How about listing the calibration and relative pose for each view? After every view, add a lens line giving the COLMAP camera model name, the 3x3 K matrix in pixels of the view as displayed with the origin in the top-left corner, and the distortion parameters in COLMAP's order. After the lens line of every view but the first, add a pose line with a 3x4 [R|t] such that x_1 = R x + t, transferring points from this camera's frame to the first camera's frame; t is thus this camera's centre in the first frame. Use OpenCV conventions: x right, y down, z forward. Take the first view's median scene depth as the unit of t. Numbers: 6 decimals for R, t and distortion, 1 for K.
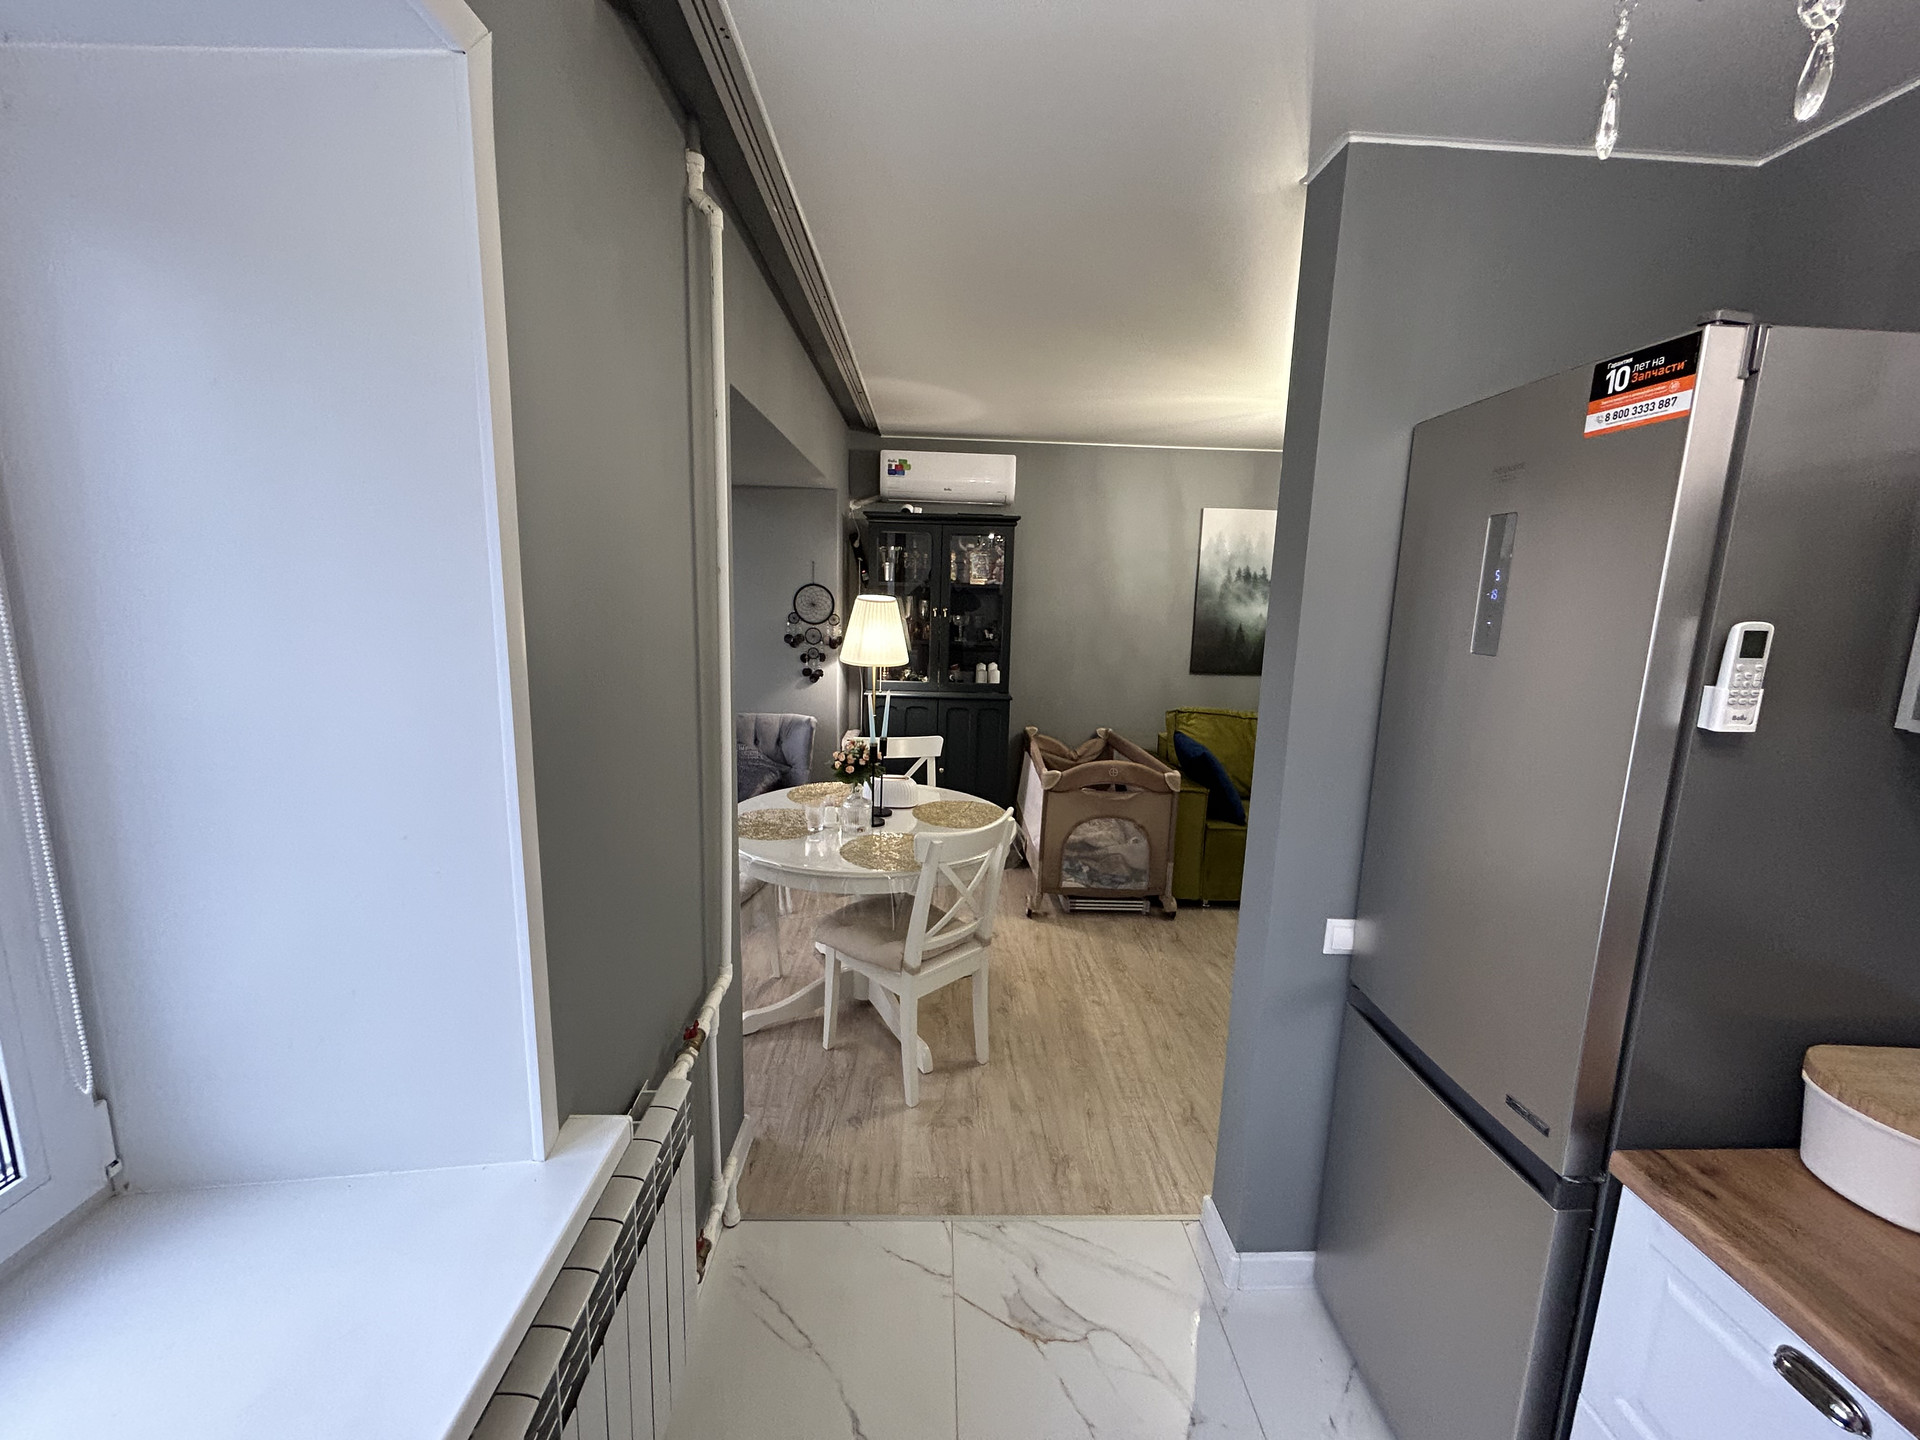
lens RADIAL K [[772.1, 0, 957.0], [0, 772.1, 715.2], [0, 0, 1]] dist [-0.003189, 0.000198]
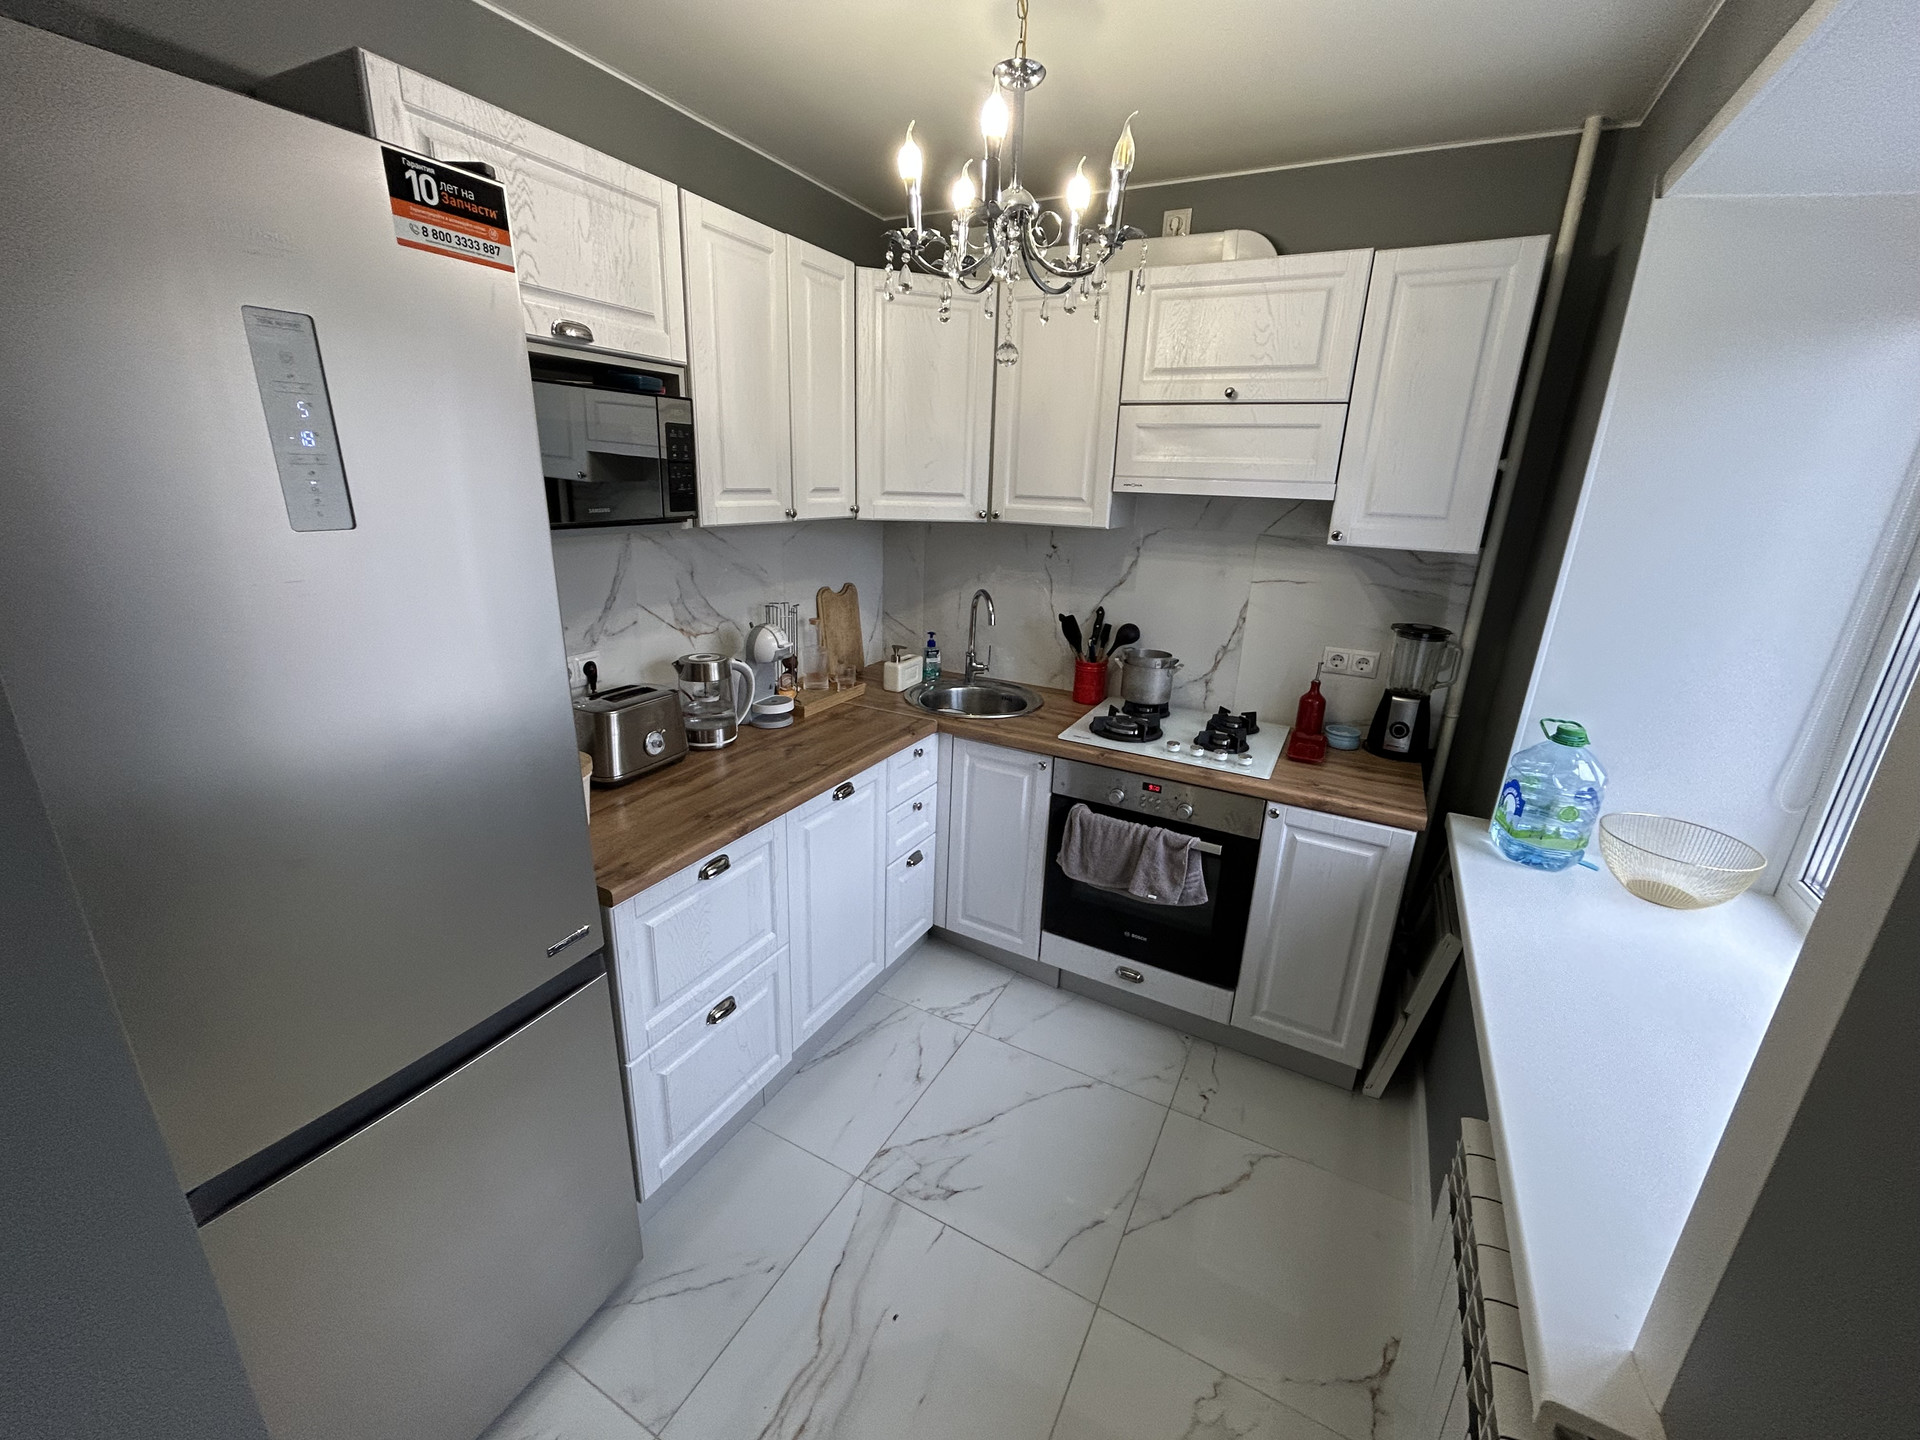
lens RADIAL K [[772.1, 0, 957.3], [0, 772.1, 717.2], [0, 0, 1]] dist [-0.003189, 0.000198]
pose [[-0.864953, -0.209678, 0.455951, -0.202098], [0.022016, 0.891808, 0.451879, -0.289747], [-0.501370, 0.400892, -0.766755, 1.662649]]
